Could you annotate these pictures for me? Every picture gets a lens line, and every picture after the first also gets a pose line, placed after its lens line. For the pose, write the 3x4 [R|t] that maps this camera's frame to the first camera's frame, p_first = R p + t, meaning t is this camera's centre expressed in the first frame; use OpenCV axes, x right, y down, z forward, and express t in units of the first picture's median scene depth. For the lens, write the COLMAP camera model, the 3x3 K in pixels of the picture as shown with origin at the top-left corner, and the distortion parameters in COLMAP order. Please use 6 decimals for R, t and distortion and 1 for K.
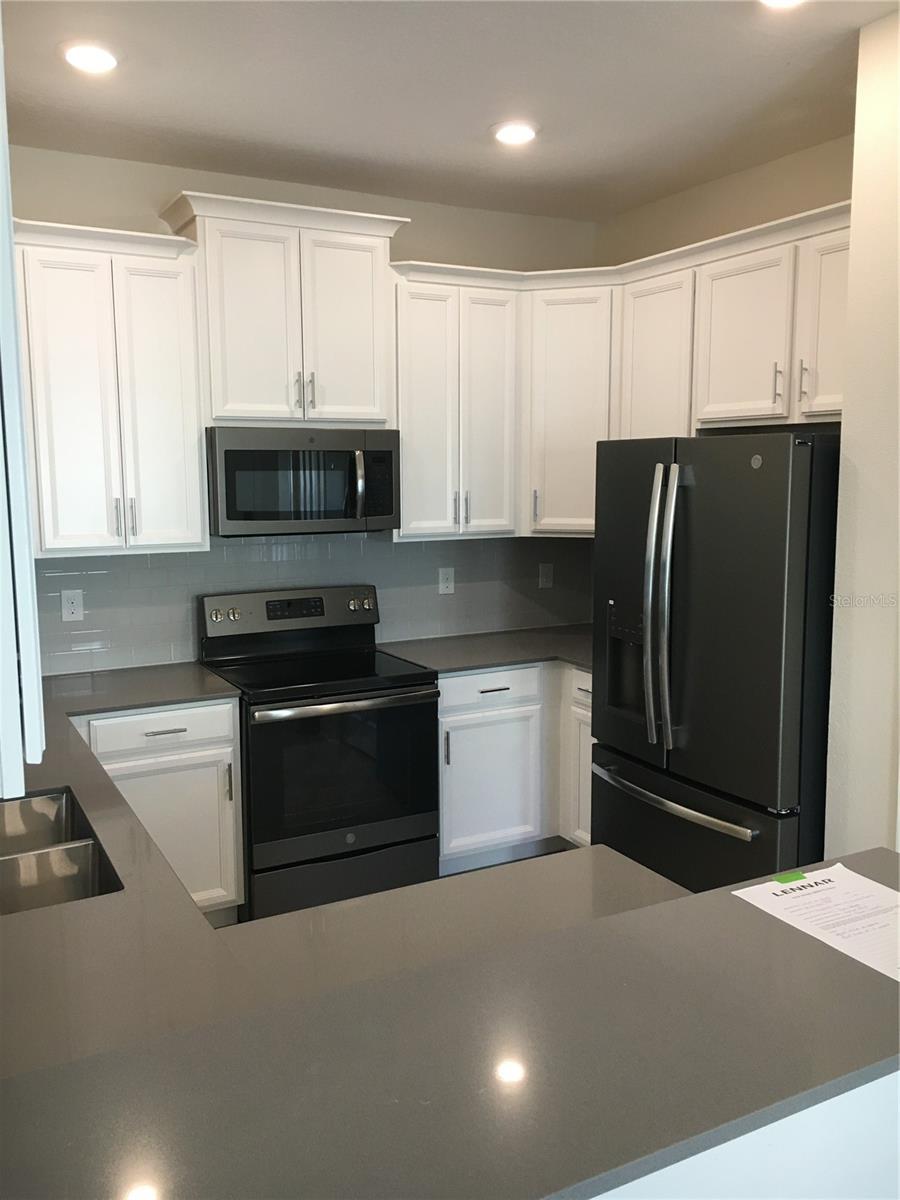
lens RADIAL K [[1011.0, 0, 444.0], [0, 1011.0, 591.5], [0, 0, 1]] dist [0.079771, -0.111308]
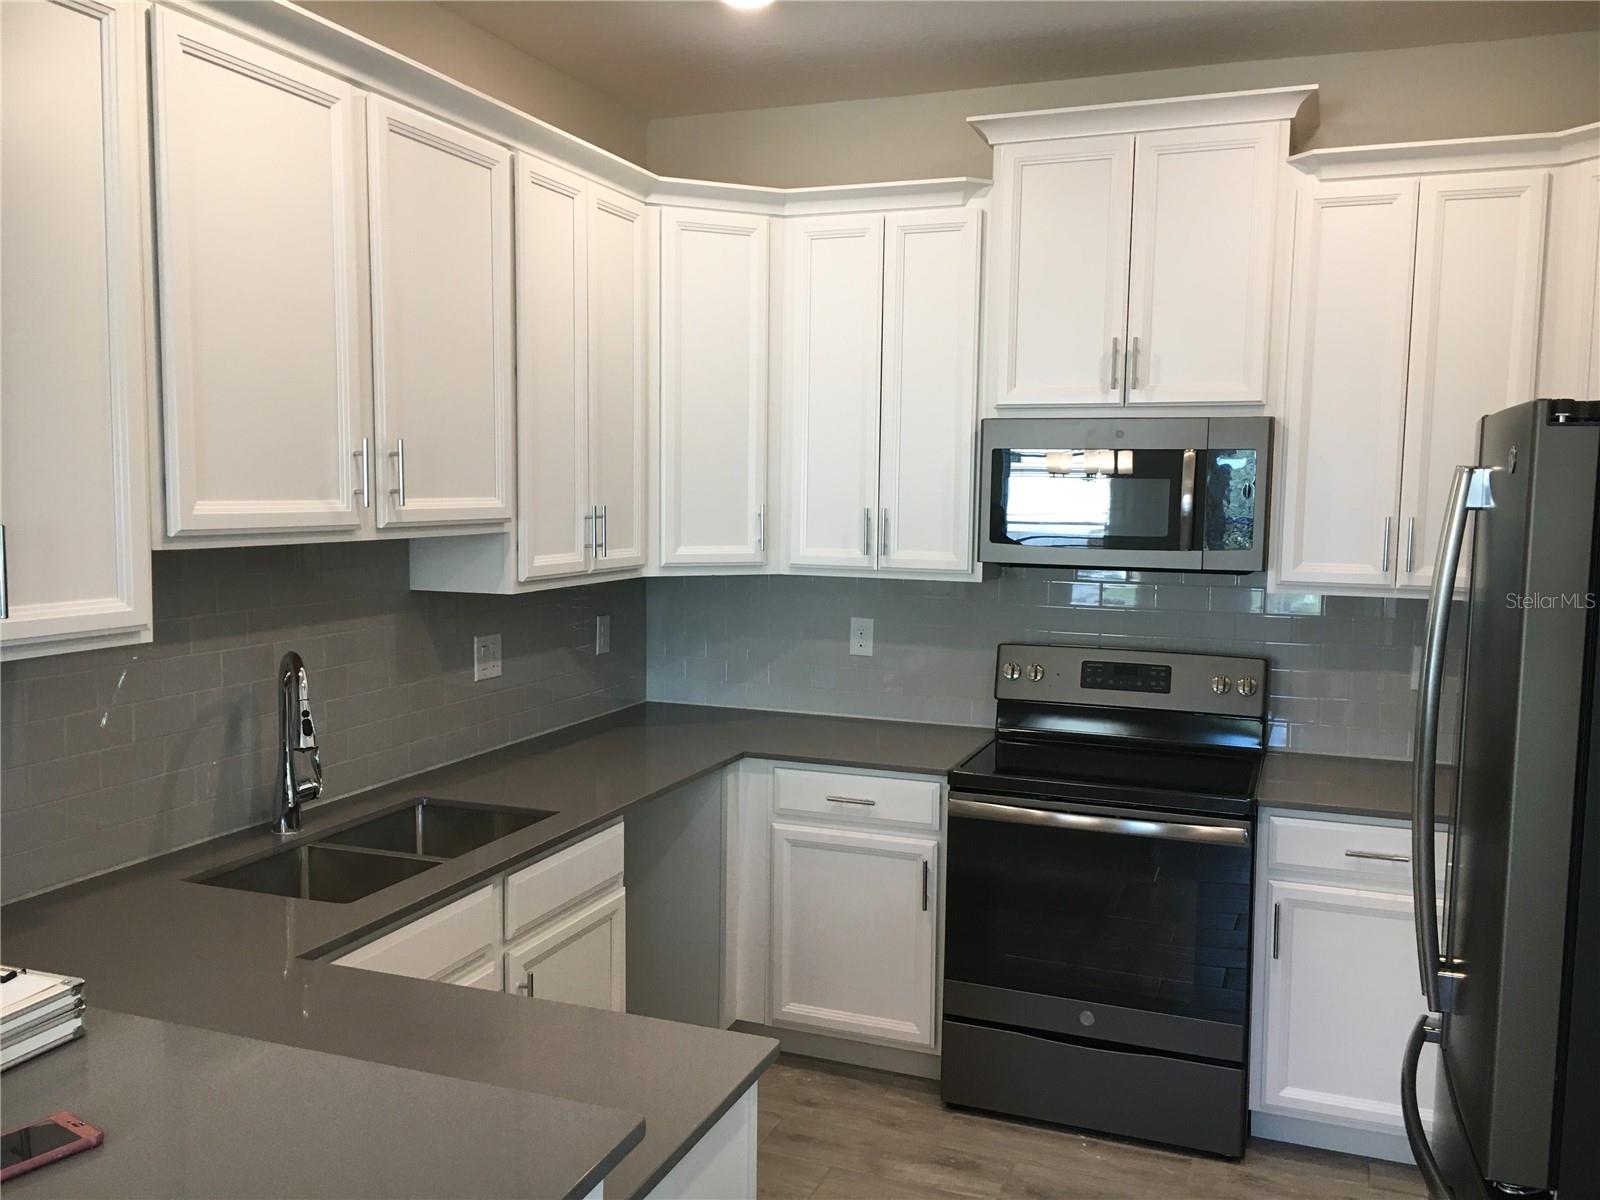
lens RADIAL K [[1337.9, 0, 800.0], [0, 1337.9, 600.0], [0, 0, 1]] dist [0.086257, -0.114824]
pose [[0.650273, 0.084281, -0.755011, 0.438588], [-0.107847, 0.994003, 0.018074, -0.030597], [0.752006, 0.069672, 0.655463, 0.242859]]
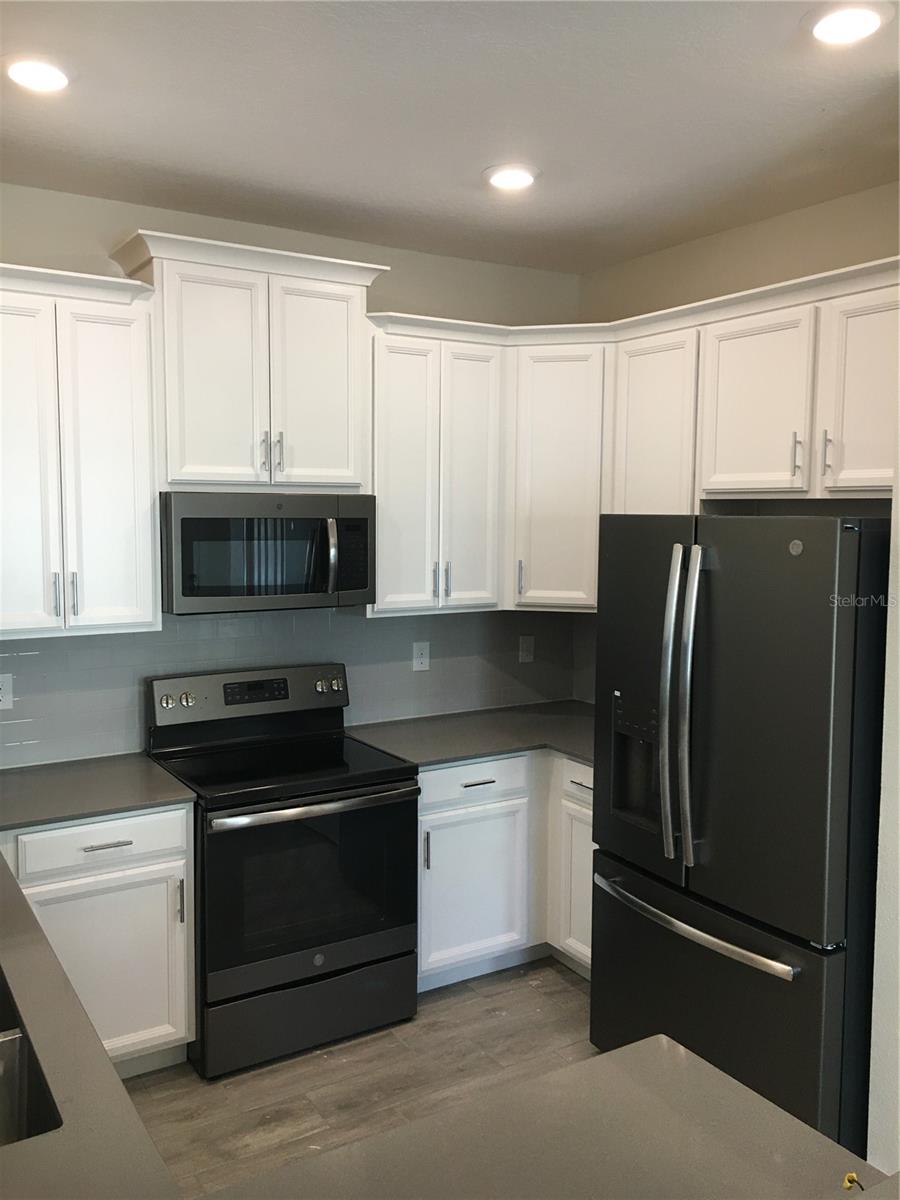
lens RADIAL K [[1011.0, 0, 444.0], [0, 1011.0, 591.5], [0, 0, 1]] dist [0.079771, -0.111308]
pose [[0.998209, 0.006480, 0.059468, -0.038484], [-0.004037, 0.999147, -0.041106, -0.038661], [-0.059684, 0.040792, 0.997384, 0.101949]]
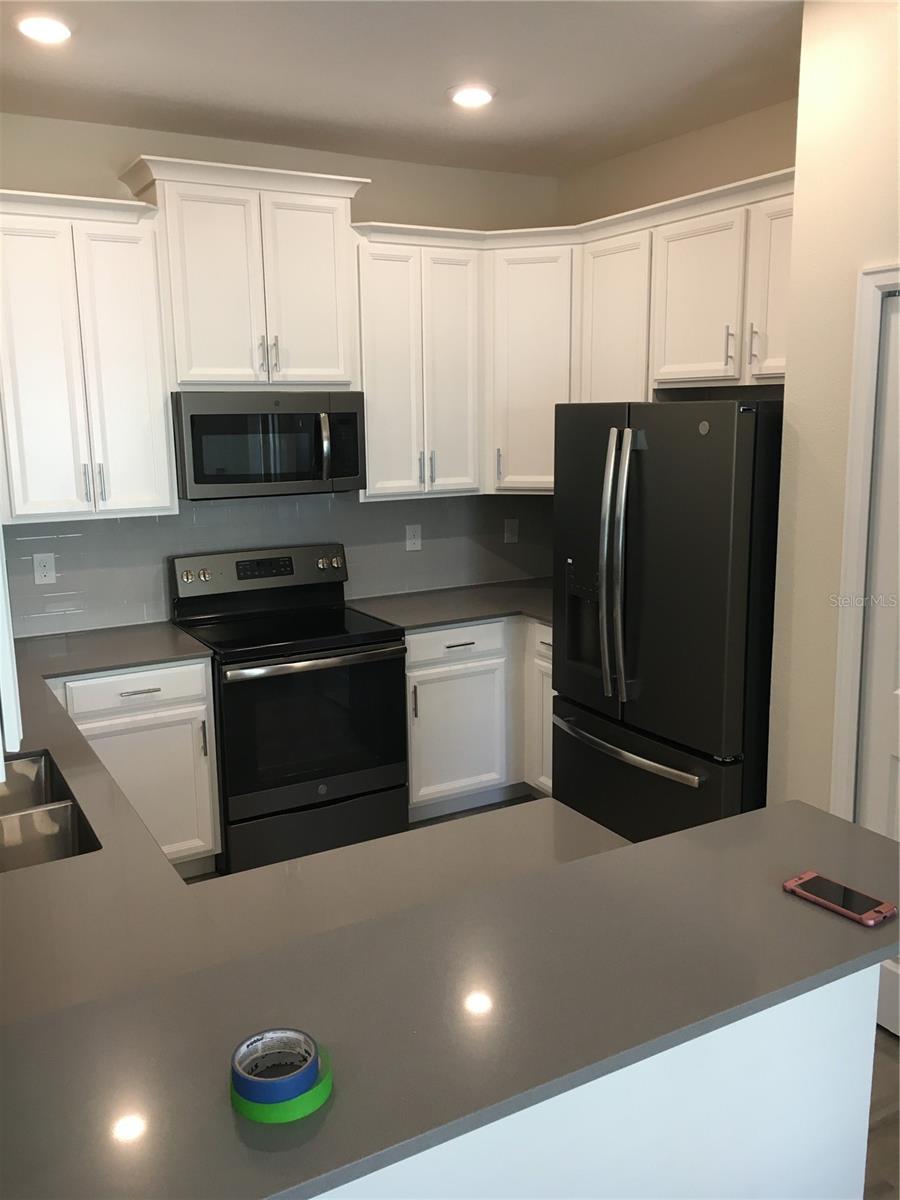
lens RADIAL K [[1011.0, 0, 444.0], [0, 1011.0, 591.5], [0, 0, 1]] dist [0.079771, -0.111308]
pose [[0.999672, -0.013467, 0.021798, 0.012463], [0.012217, 0.998326, 0.056527, -0.016832], [-0.022522, -0.056243, 0.998163, -0.030145]]
